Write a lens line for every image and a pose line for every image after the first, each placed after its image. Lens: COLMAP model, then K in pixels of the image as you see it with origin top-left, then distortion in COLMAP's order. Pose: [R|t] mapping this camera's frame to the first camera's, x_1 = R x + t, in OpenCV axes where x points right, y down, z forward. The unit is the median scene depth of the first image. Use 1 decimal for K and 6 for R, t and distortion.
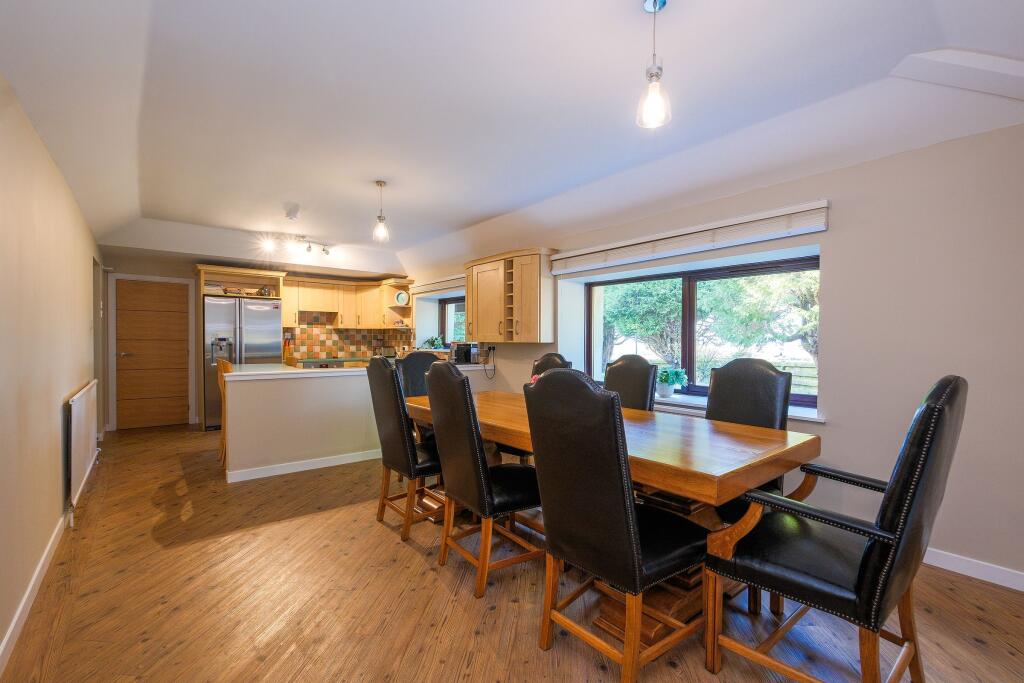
lens RADIAL K [[444.6, 0, 508.7], [0, 444.6, 342.3], [0, 0, 1]] dist [-0.009430, 0.000012]
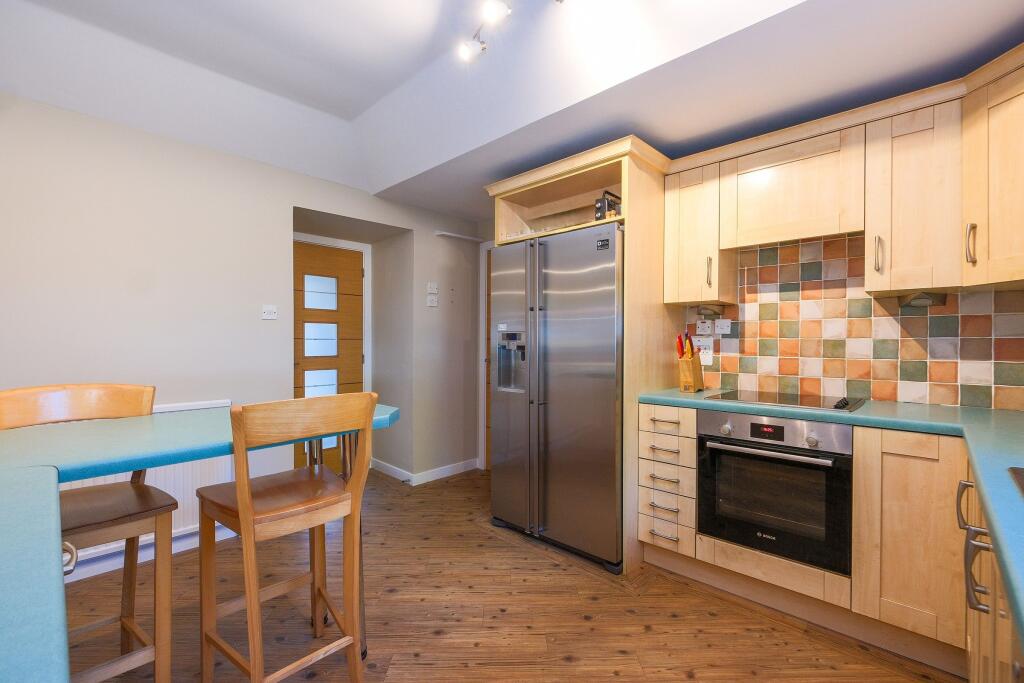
lens RADIAL K [[444.6, 0, 512.6], [0, 444.6, 342.8], [0, 0, 1]] dist [-0.009430, 0.000012]
pose [[0.125417, 0.002123, -0.992102, -0.154044], [-0.006877, 0.999976, 0.001270, -0.000654], [0.992080, 0.006663, 0.125429, 0.756150]]
